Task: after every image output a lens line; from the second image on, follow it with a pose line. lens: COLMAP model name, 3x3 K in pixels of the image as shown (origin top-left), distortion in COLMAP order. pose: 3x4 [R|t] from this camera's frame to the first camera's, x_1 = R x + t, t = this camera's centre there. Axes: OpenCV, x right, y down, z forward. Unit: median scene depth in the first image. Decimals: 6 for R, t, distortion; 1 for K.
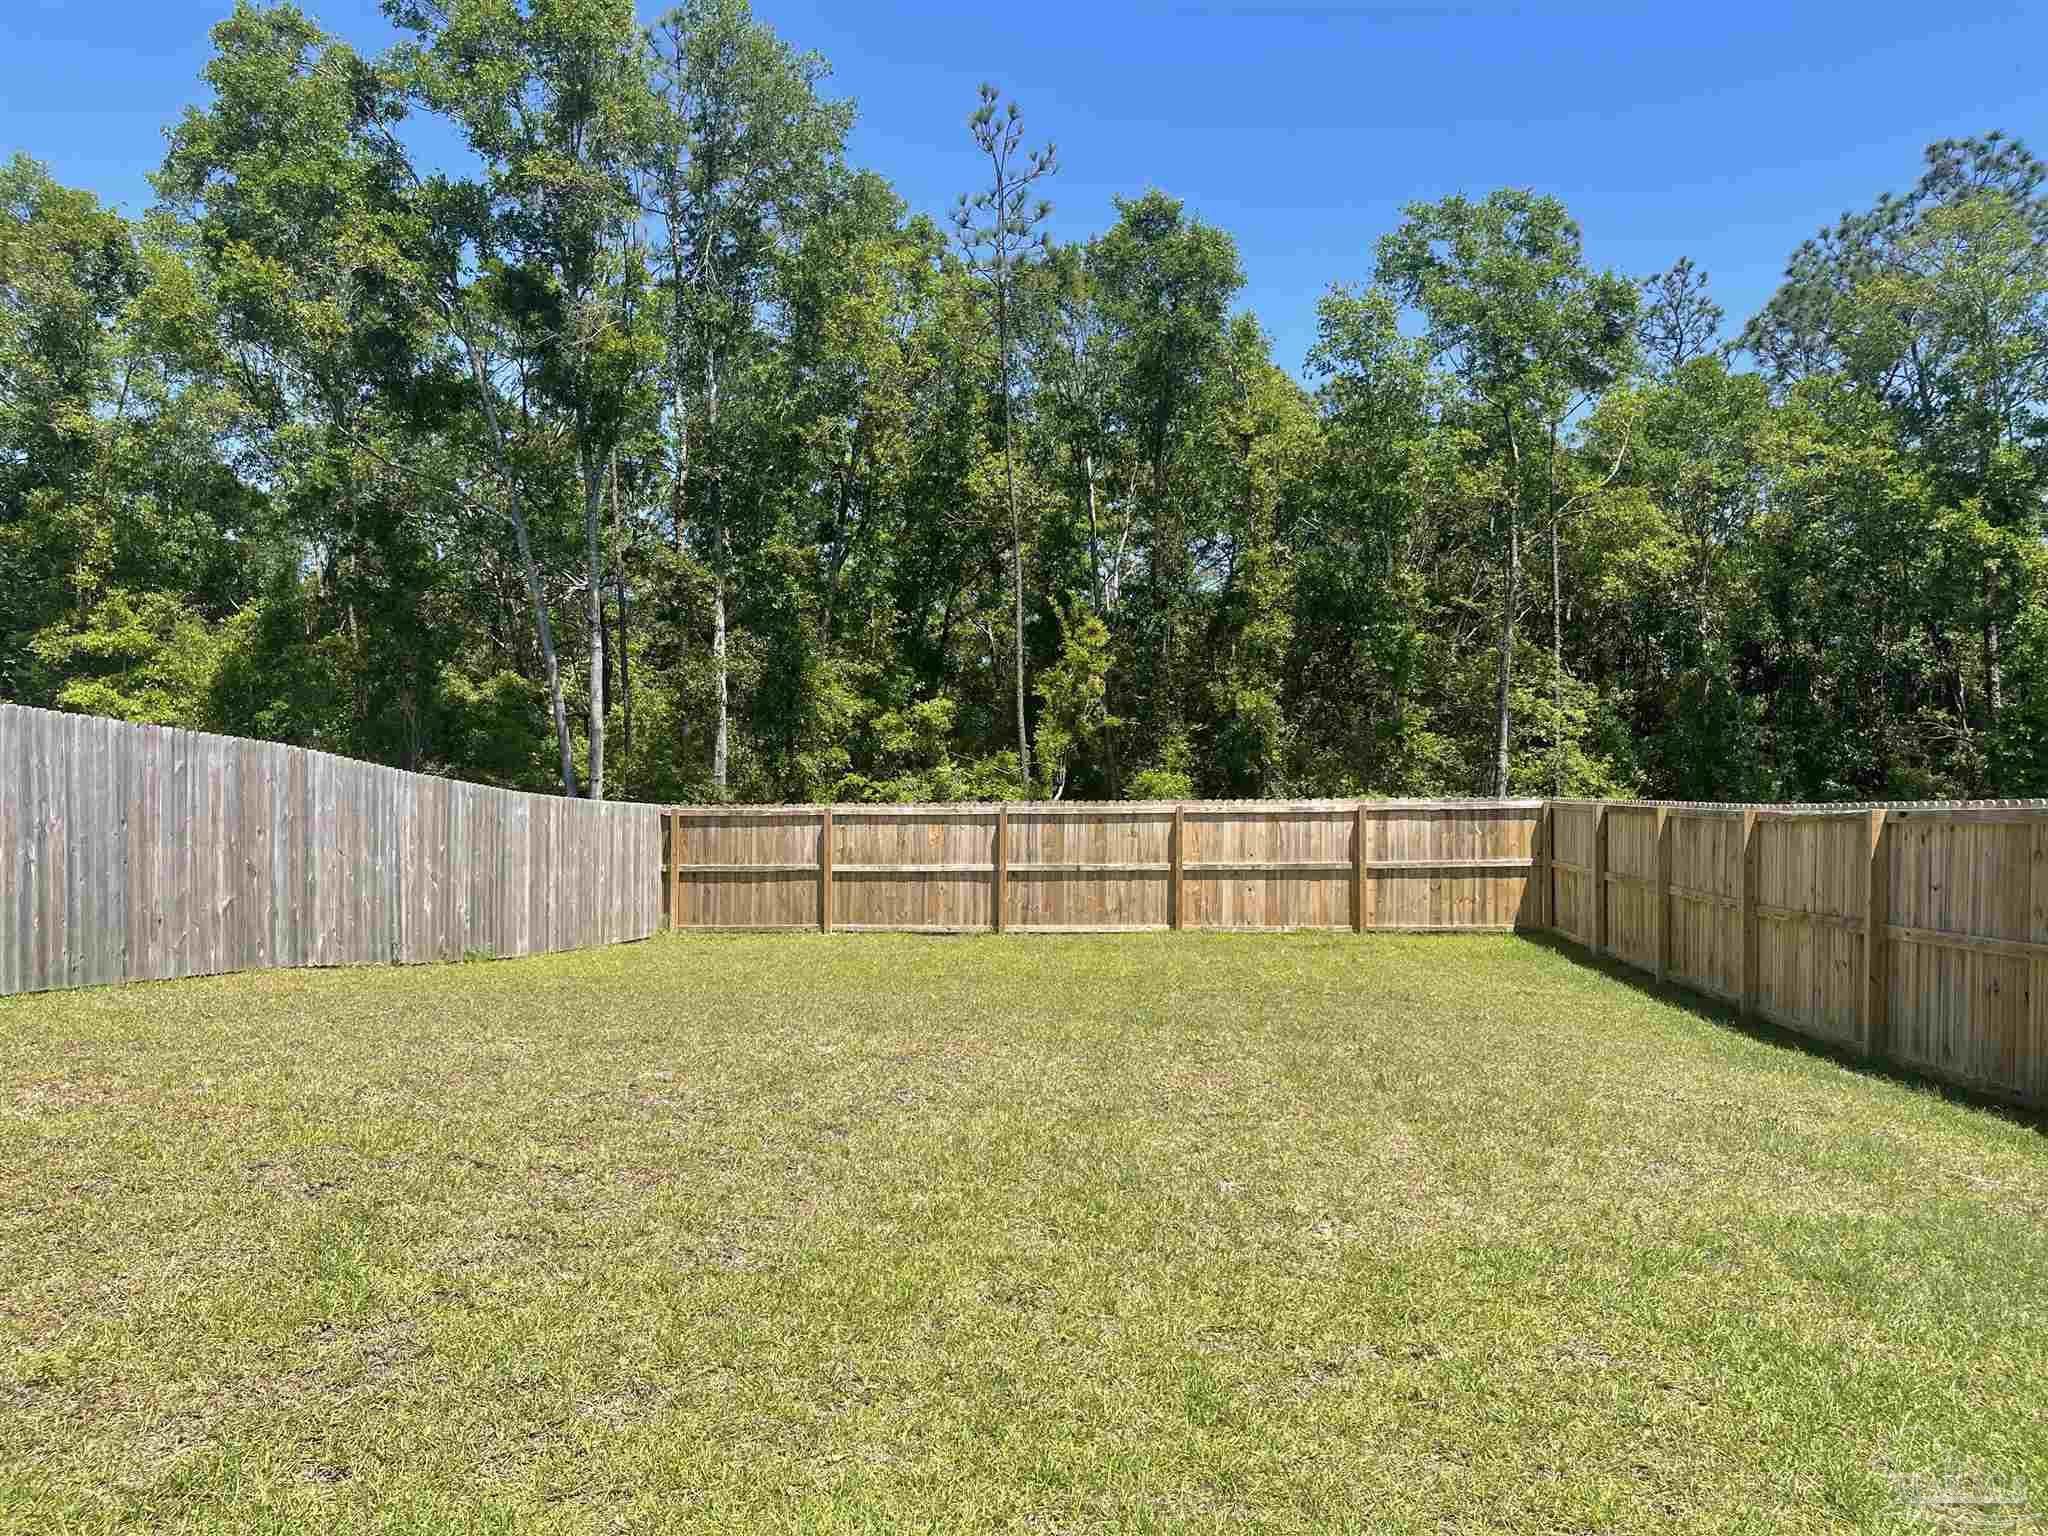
lens RADIAL K [[1503.0, 0, 1024.0], [0, 1503.0, 768.0], [0, 0, 1]] dist [0.000278, -0.000154]
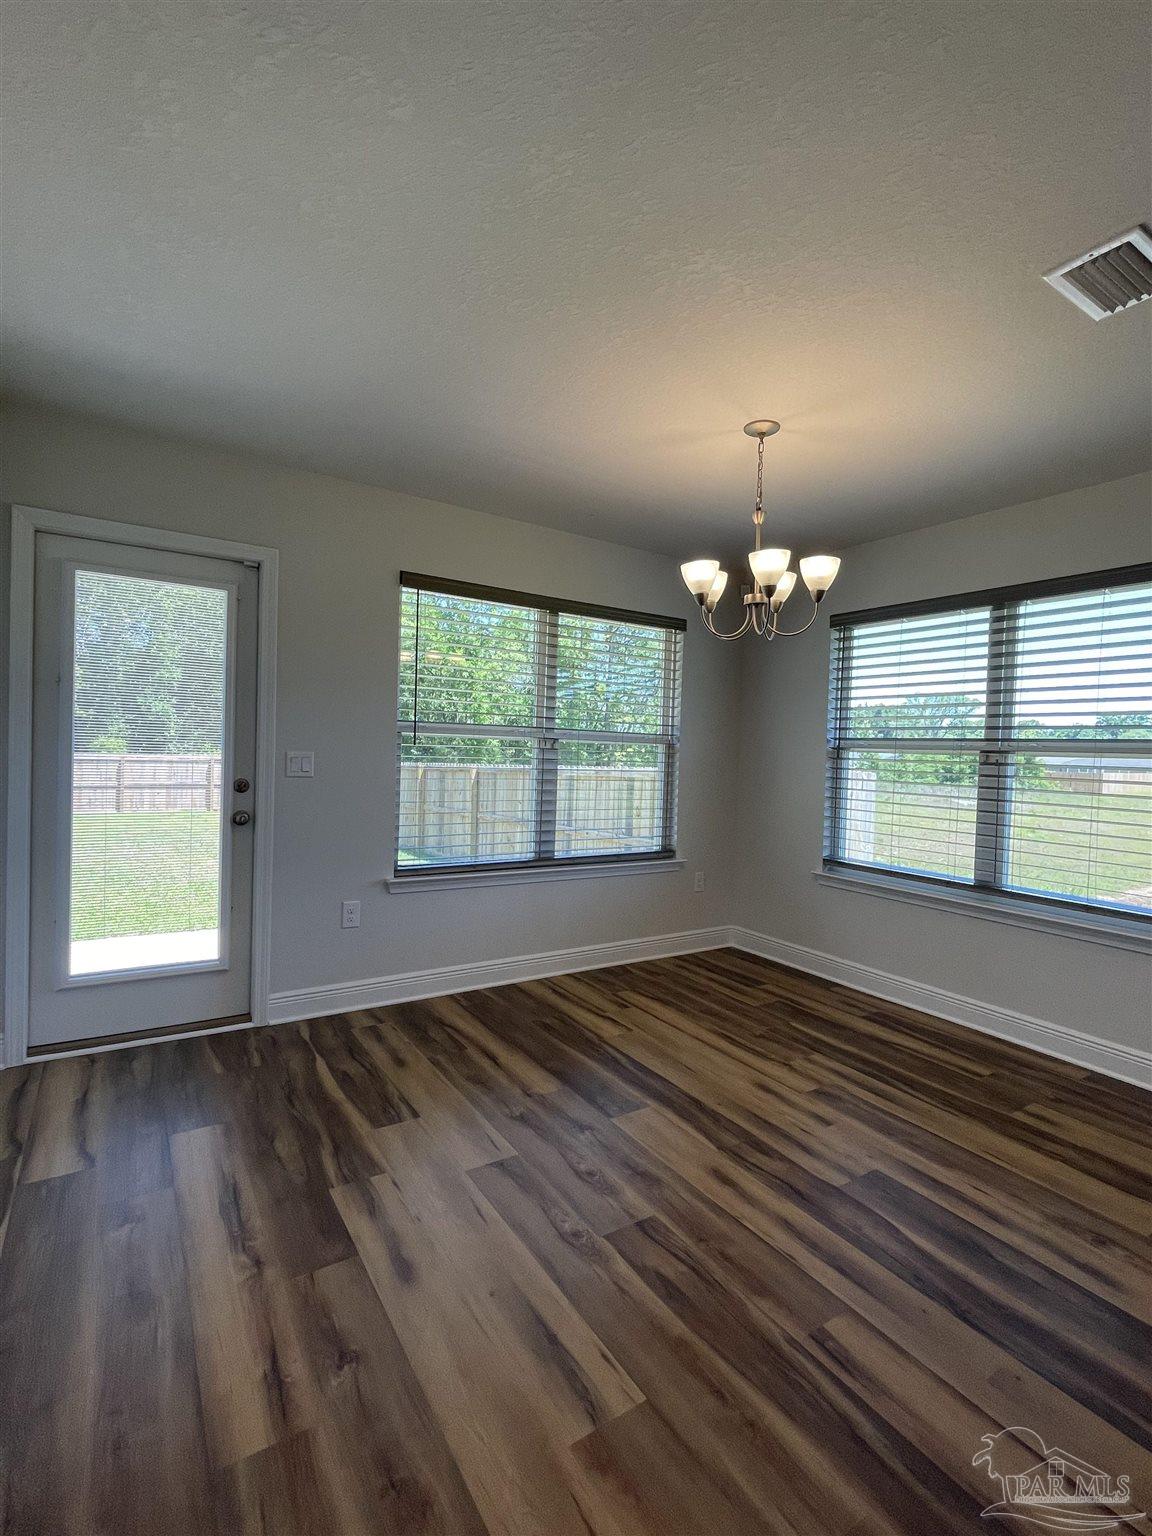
lens RADIAL K [[688.1, 0, 576.0], [0, 688.1, 768.0], [0, 0, 1]] dist [0.000622, 0.000096]
pose [[0.766637, 0.009836, 0.642006, -0.025097], [-0.037950, 0.998829, 0.030014, -0.009666], [-0.640958, -0.047374, 0.766112, -0.150507]]
